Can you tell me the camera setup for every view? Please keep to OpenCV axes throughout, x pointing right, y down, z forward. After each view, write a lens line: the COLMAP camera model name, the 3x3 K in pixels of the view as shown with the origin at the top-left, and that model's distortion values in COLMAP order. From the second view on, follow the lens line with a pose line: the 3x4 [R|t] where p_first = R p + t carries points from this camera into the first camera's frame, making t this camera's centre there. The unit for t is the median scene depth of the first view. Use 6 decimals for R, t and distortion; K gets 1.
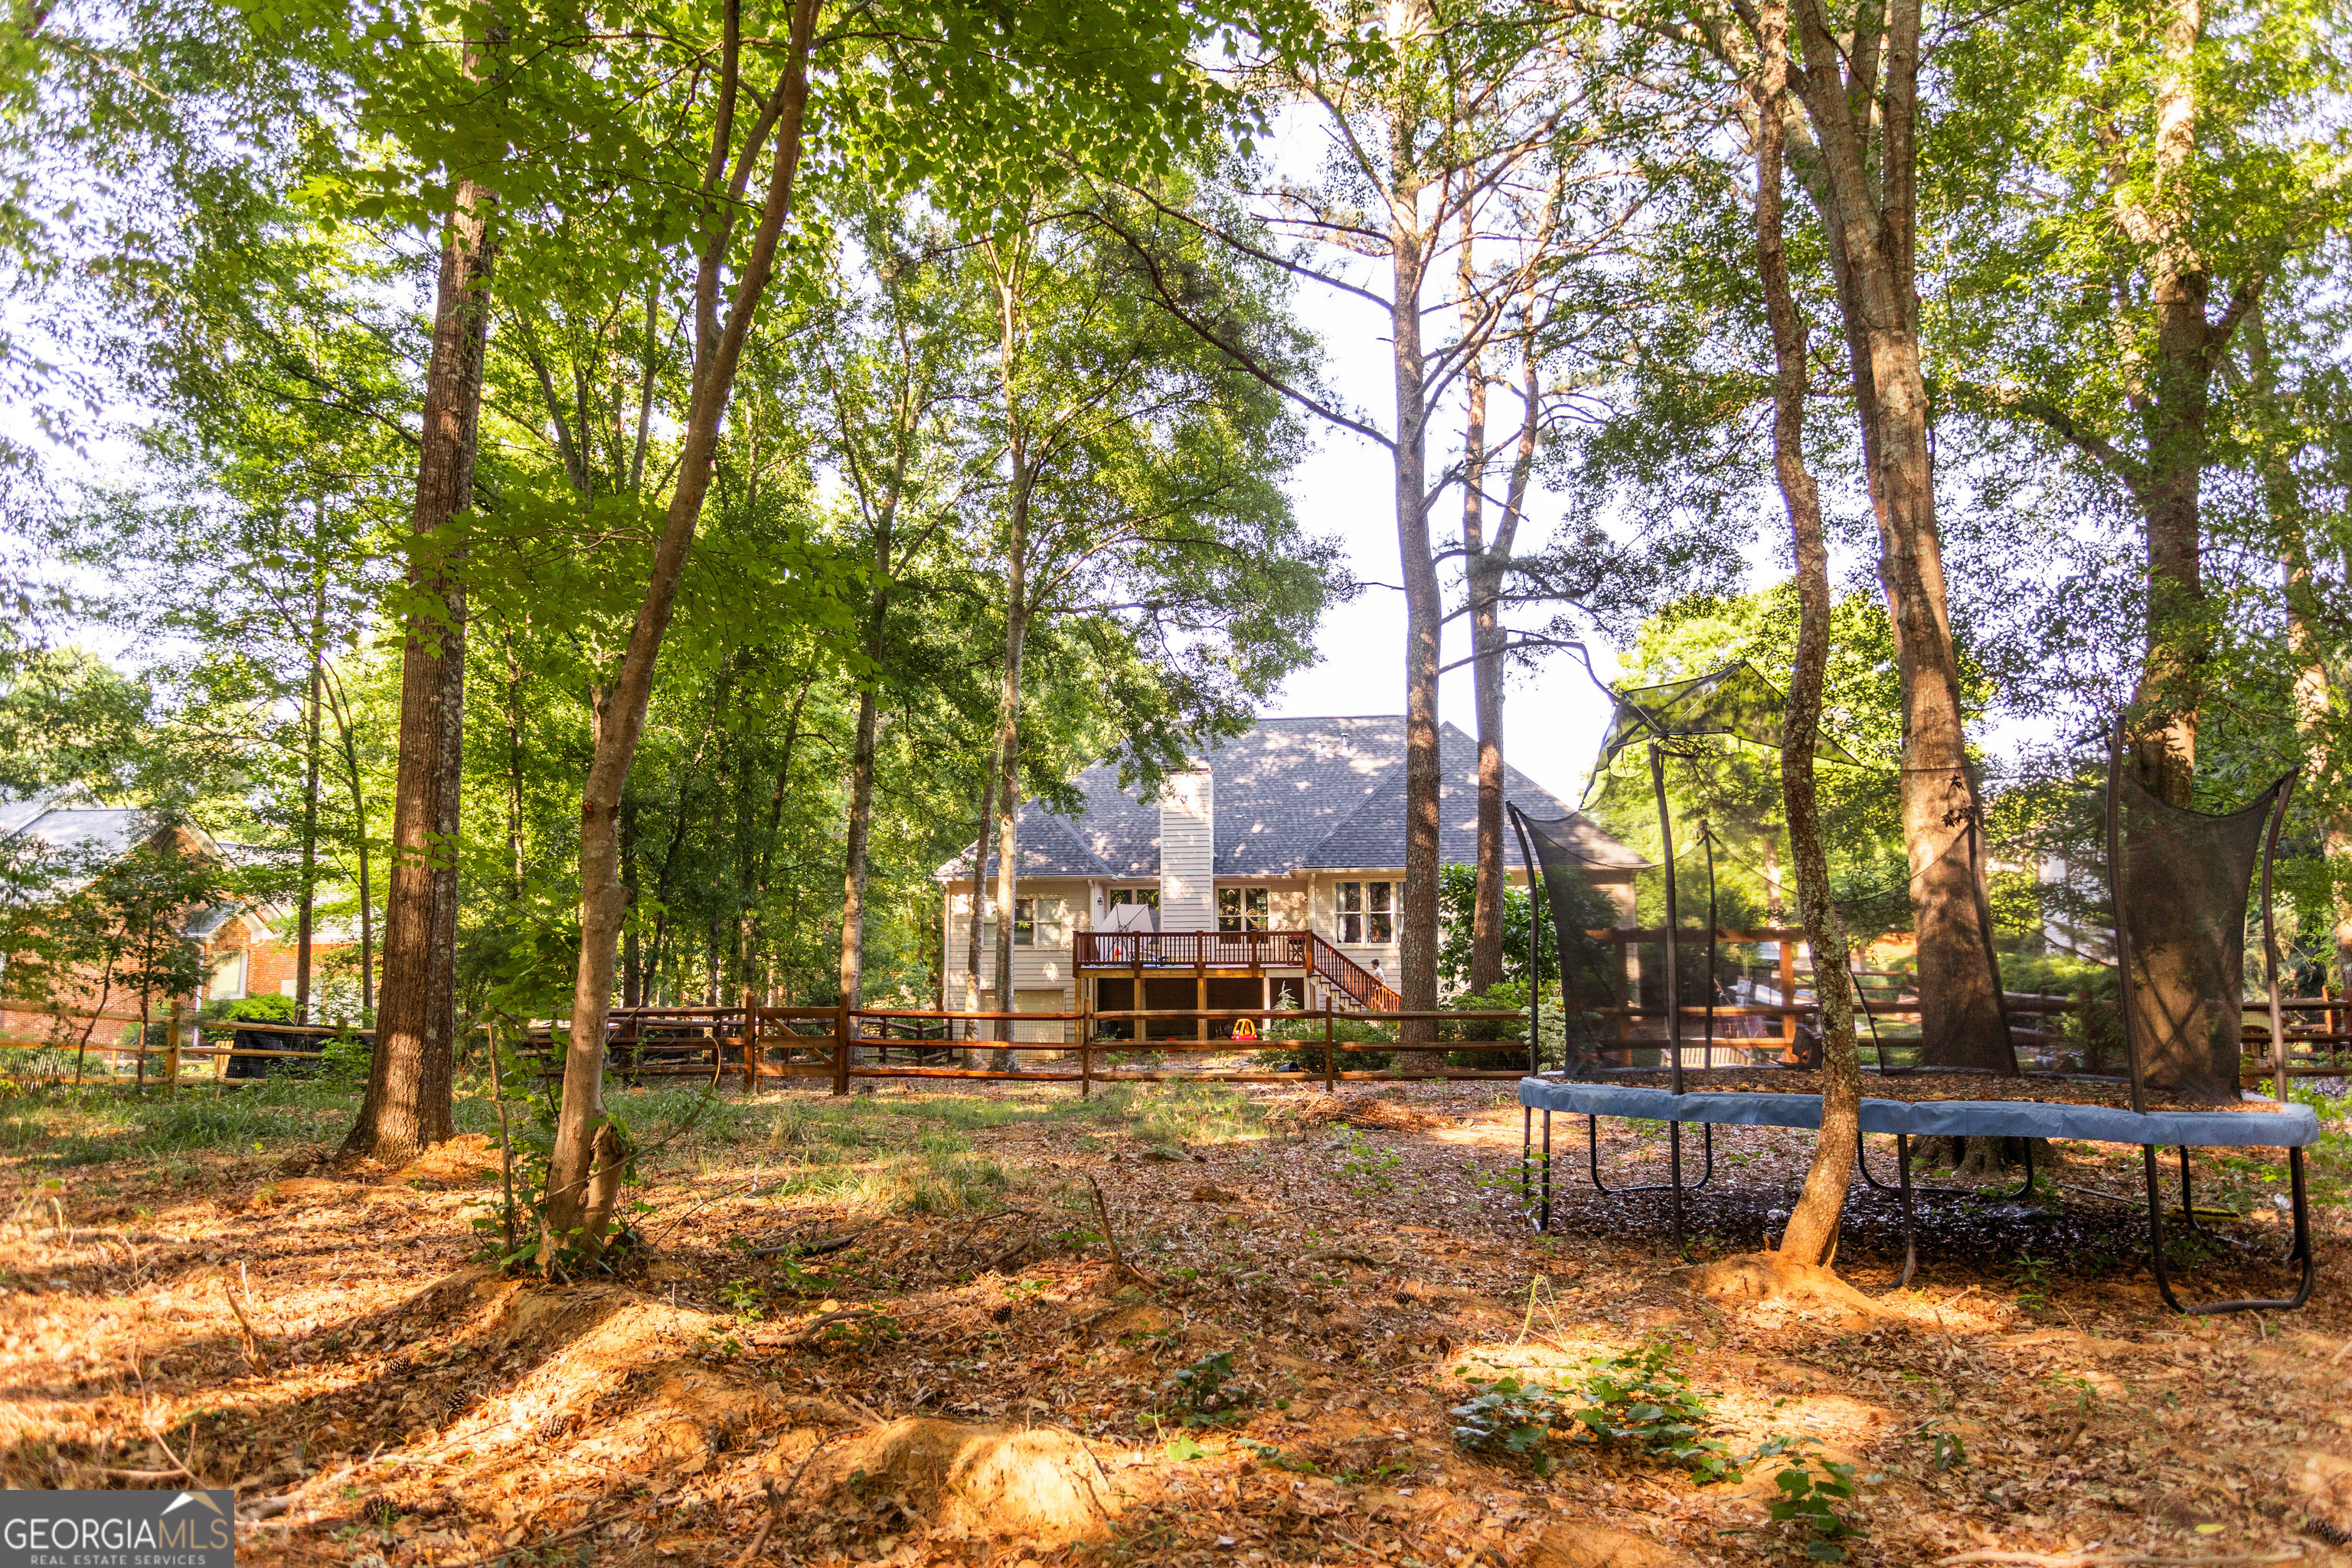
lens RADIAL K [[1357.0, 0, 1176.0], [0, 1357.0, 784.0], [0, 0, 1]] dist [-0.000242, -0.000012]
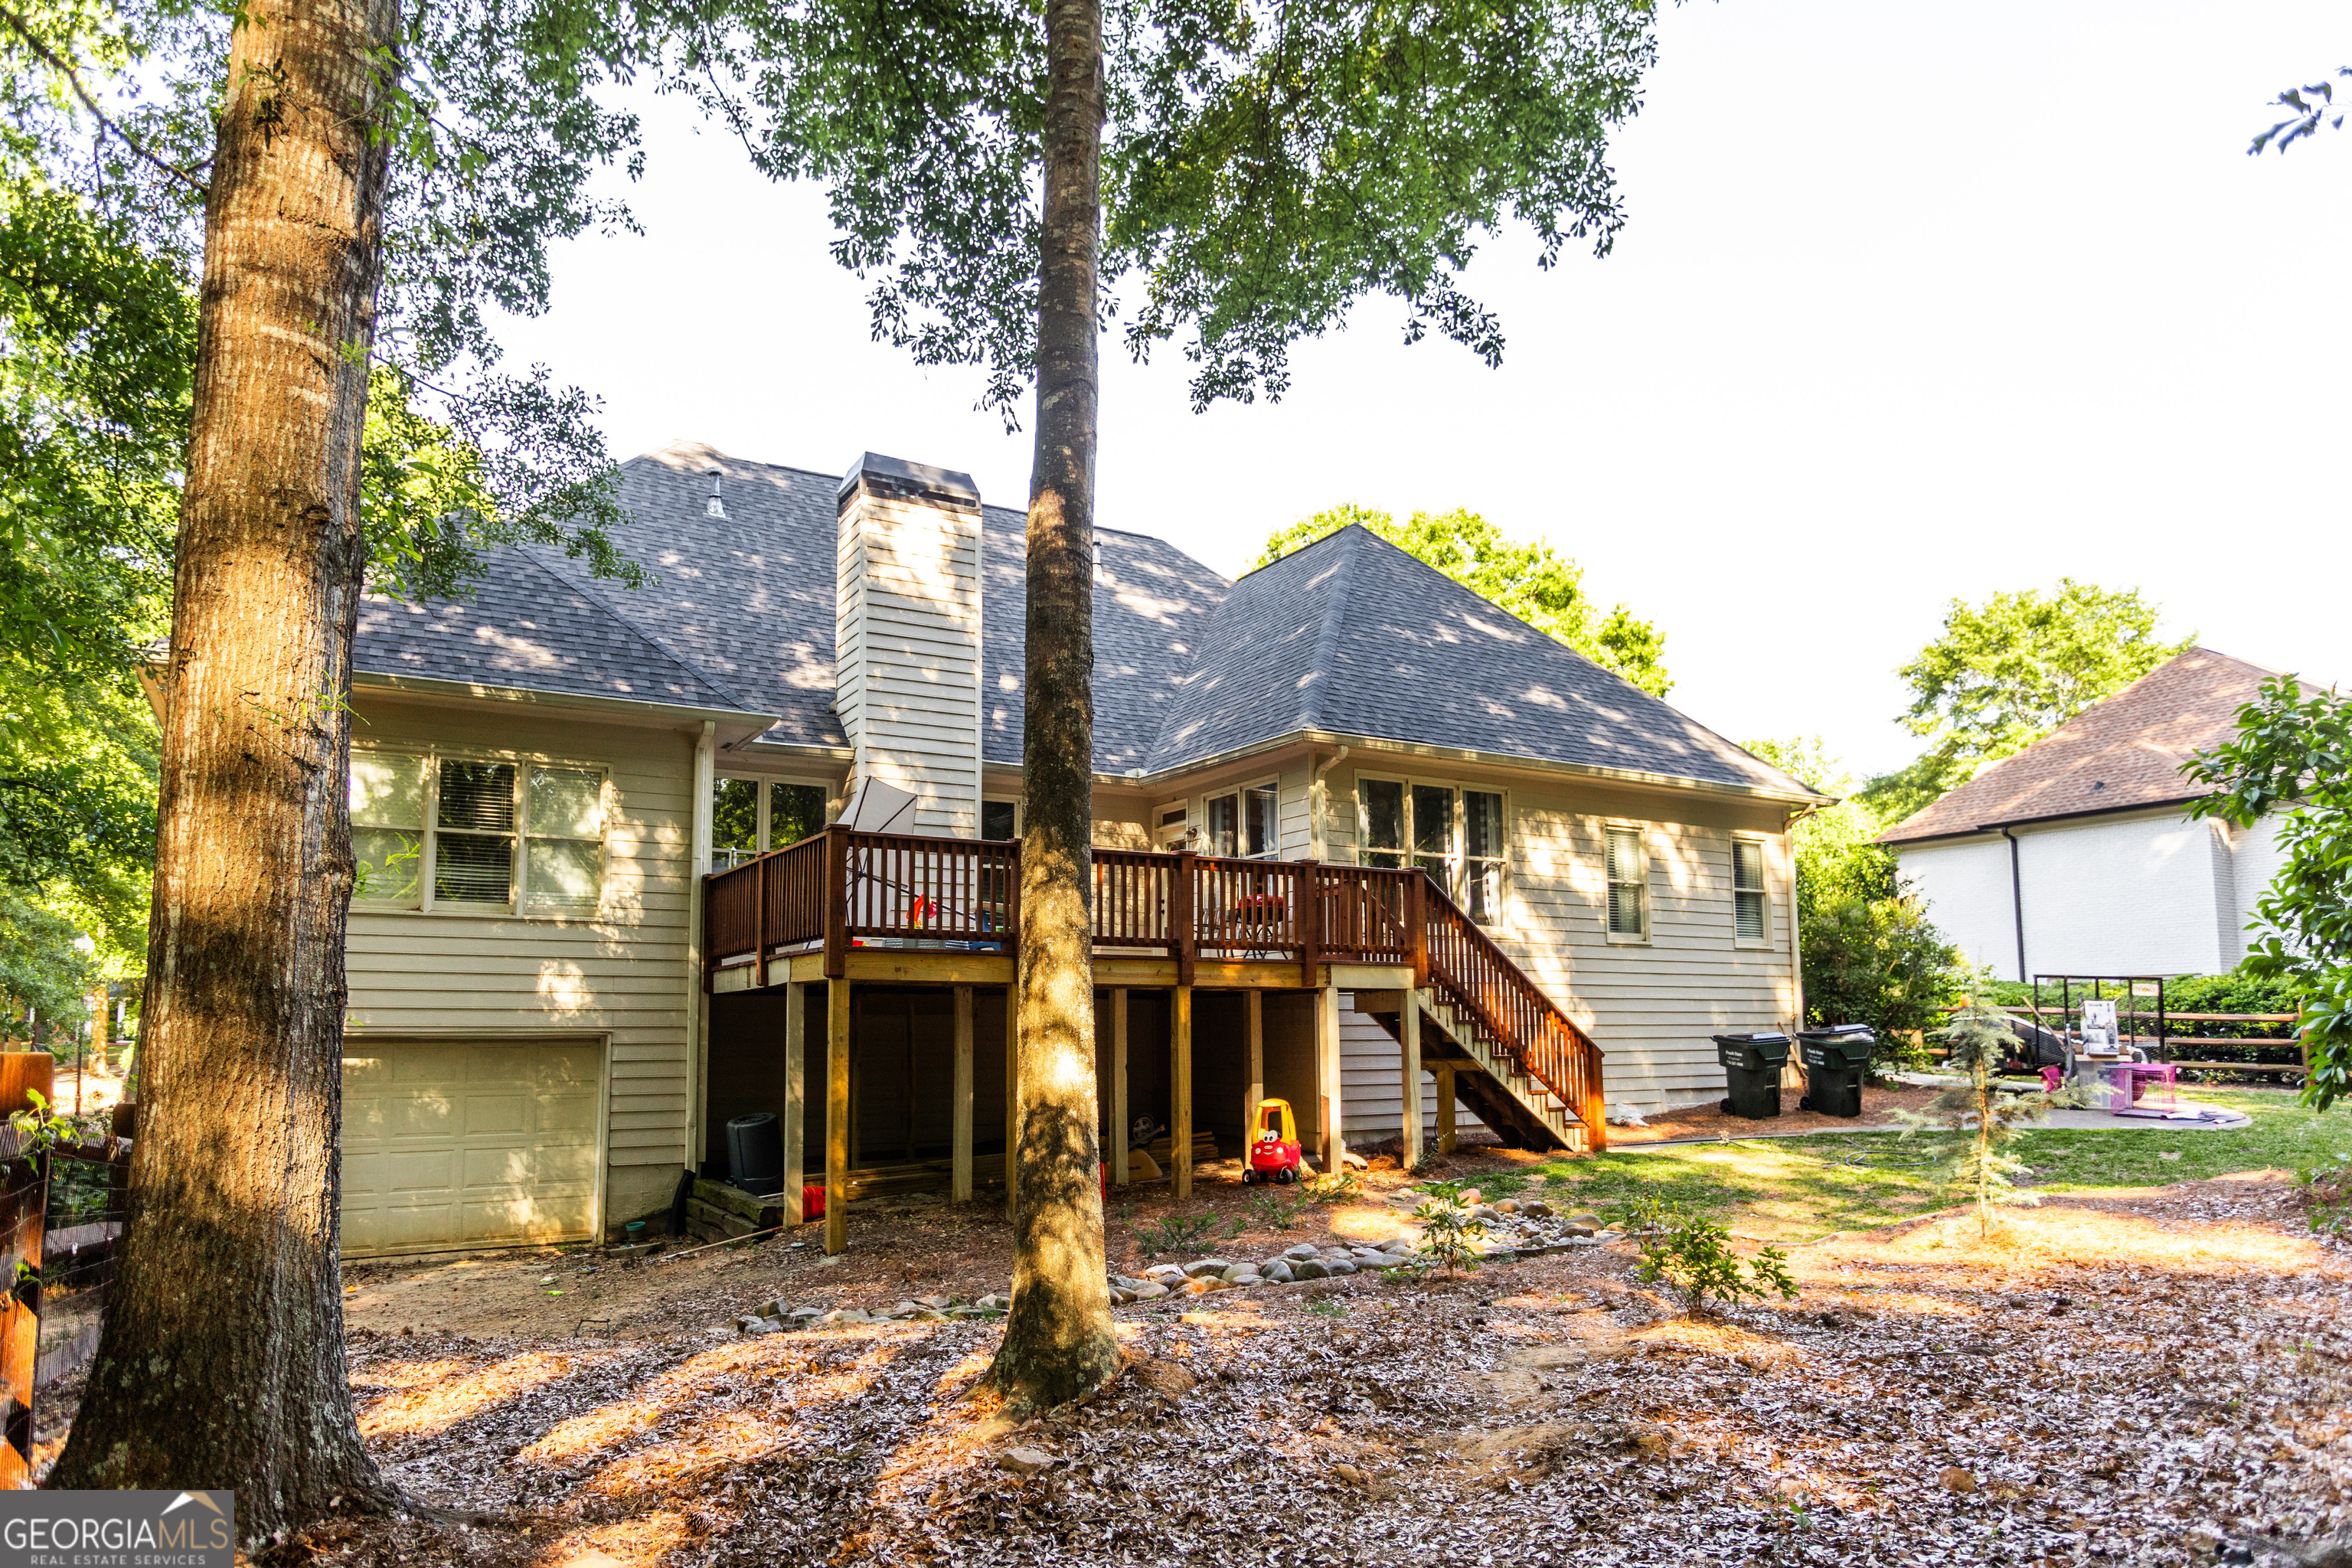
lens RADIAL K [[1458.8, 0, 1145.1], [0, 1458.8, 911.7], [0, 0, 1]] dist [-0.023219, 0.000318]
pose [[0.806625, 0.053621, 0.588627, -0.196038], [-0.064766, 0.997898, -0.002151, 0.115211], [-0.587505, -0.036388, 0.808402, 0.645798]]
